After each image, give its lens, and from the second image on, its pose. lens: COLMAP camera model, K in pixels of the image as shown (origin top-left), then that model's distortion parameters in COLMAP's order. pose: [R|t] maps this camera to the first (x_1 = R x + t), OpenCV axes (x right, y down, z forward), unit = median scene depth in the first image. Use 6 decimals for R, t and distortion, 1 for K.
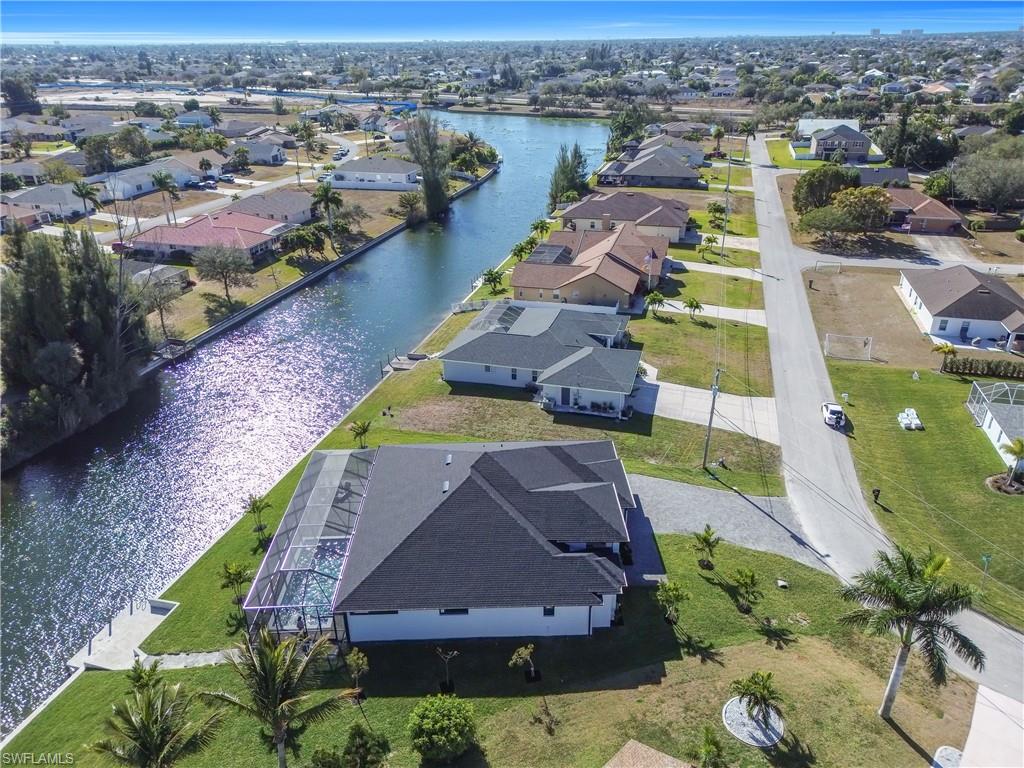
lens RADIAL K [[710.3, 0, 510.6], [0, 710.3, 381.6], [0, 0, 1]] dist [0.078173, -0.088600]
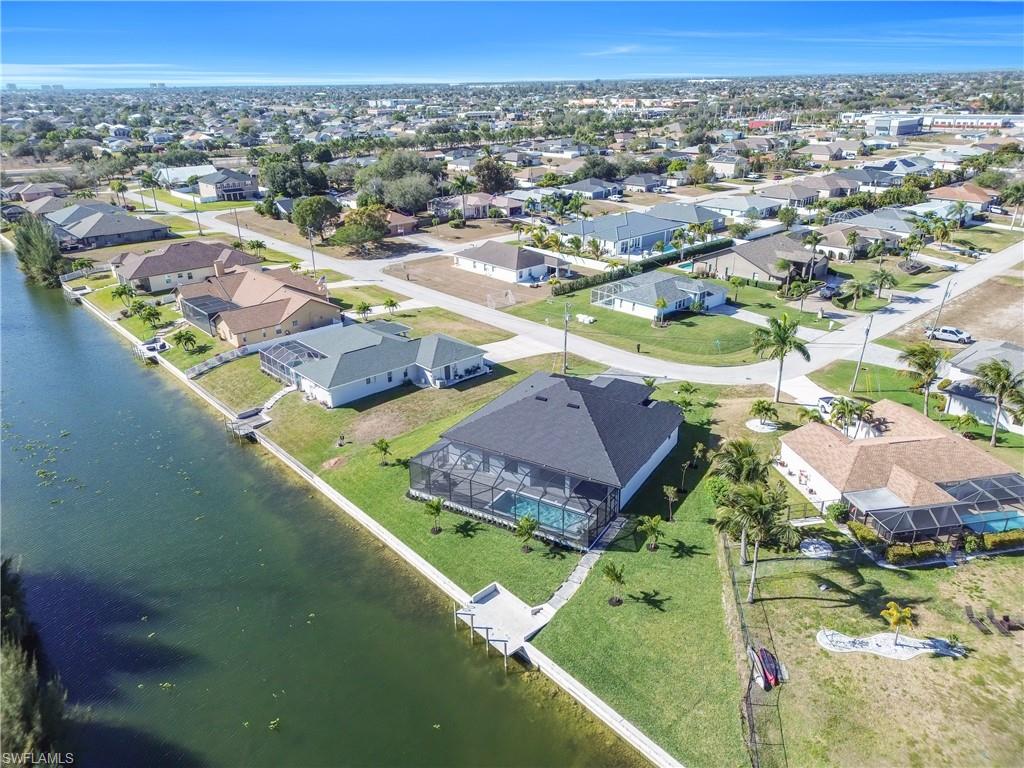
lens RADIAL K [[710.3, 0, 510.6], [0, 710.3, 381.6], [0, 0, 1]] dist [0.078173, -0.088600]
pose [[0.543090, -0.322218, 0.775389, -0.766950], [0.369888, 0.920821, 0.123580, -0.072134], [-0.753814, 0.219691, 0.619274, 0.134141]]
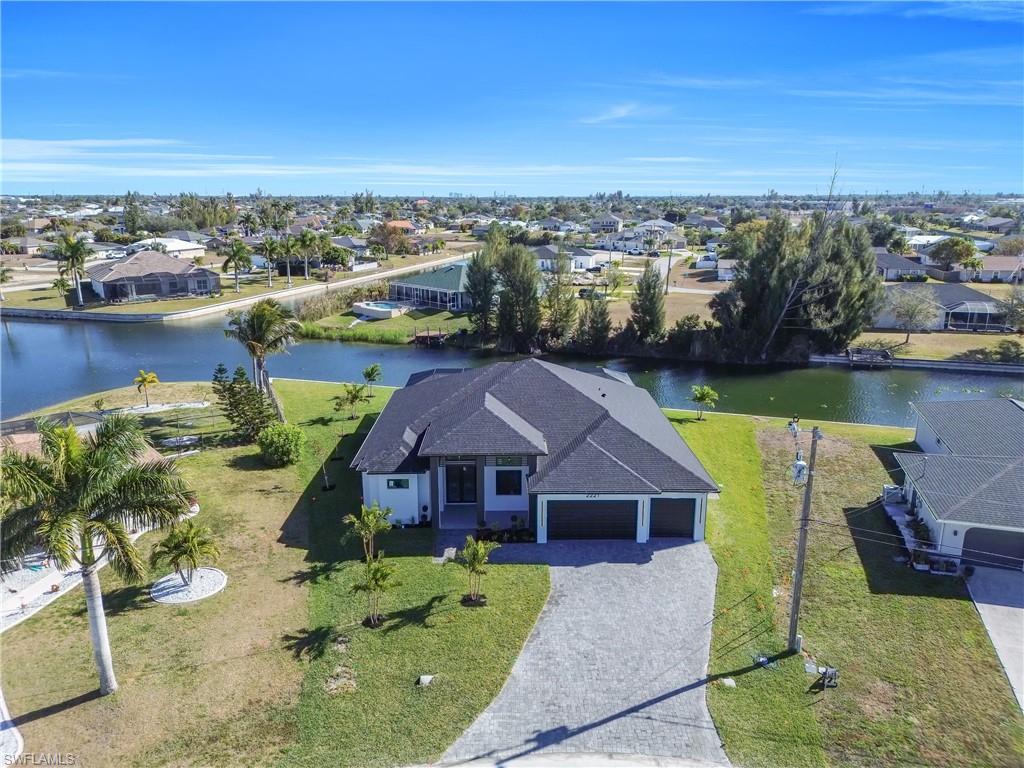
lens RADIAL K [[710.3, 0, 510.6], [0, 710.3, 381.6], [0, 0, 1]] dist [0.078173, -0.088600]
pose [[-0.010620, 0.262181, -0.964960, 0.542659], [-0.426331, 0.871722, 0.241540, -0.052407], [0.904505, 0.413958, 0.102518, 0.577450]]
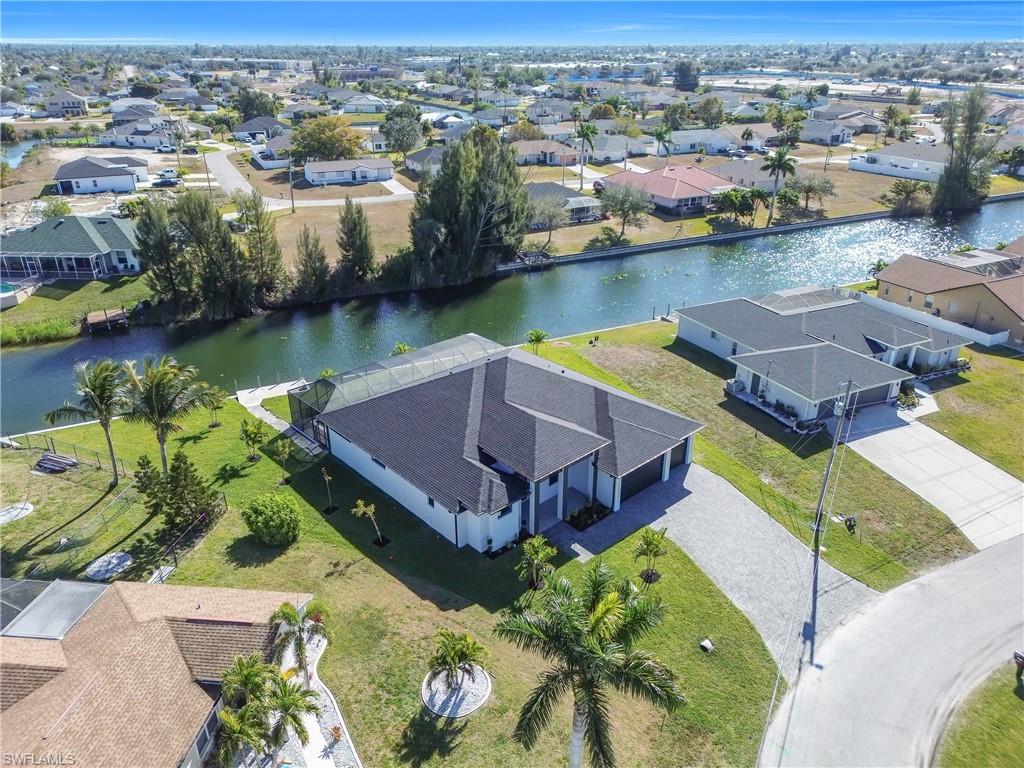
lens RADIAL K [[710.3, 0, 510.6], [0, 710.3, 381.6], [0, 0, 1]] dist [0.078173, -0.088600]
pose [[0.656819, 0.328230, -0.678862, 0.416782], [-0.326882, 0.935240, 0.135920, -0.002238], [0.679512, 0.132633, 0.721576, 0.192051]]
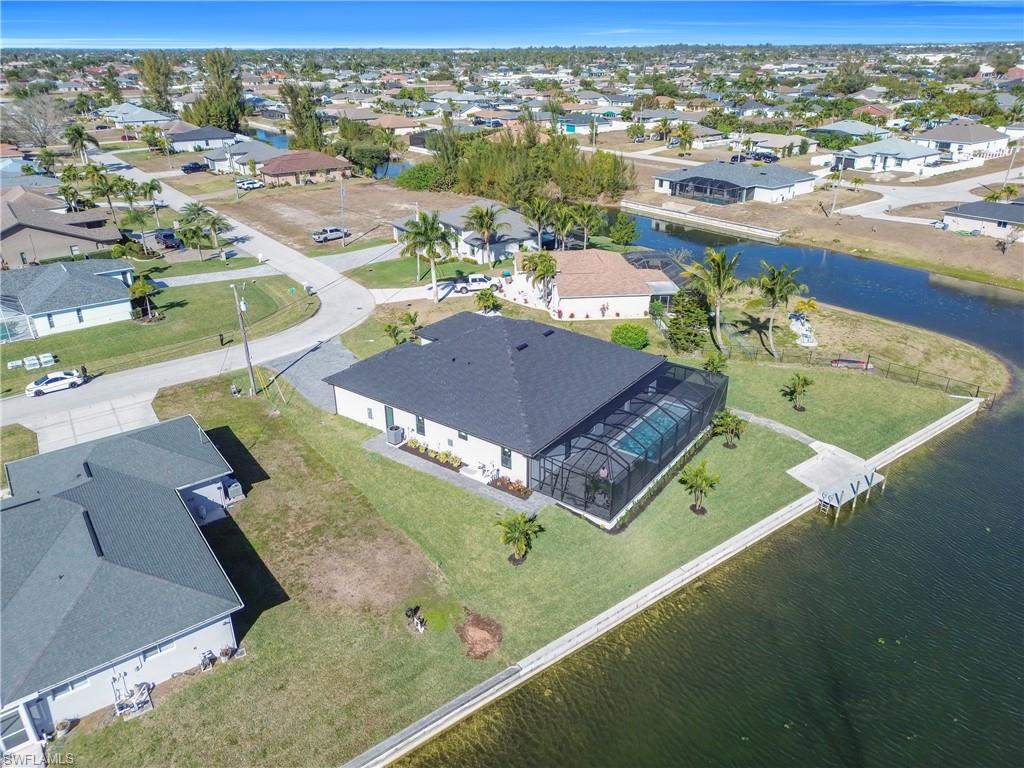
lens RADIAL K [[710.3, 0, 510.6], [0, 710.3, 381.6], [0, 0, 1]] dist [0.078173, -0.088600]
pose [[-0.788514, -0.242555, 0.565166, -0.436051], [0.278526, 0.678470, 0.679780, -0.362219], [-0.548332, 0.693430, -0.467426, 1.005039]]
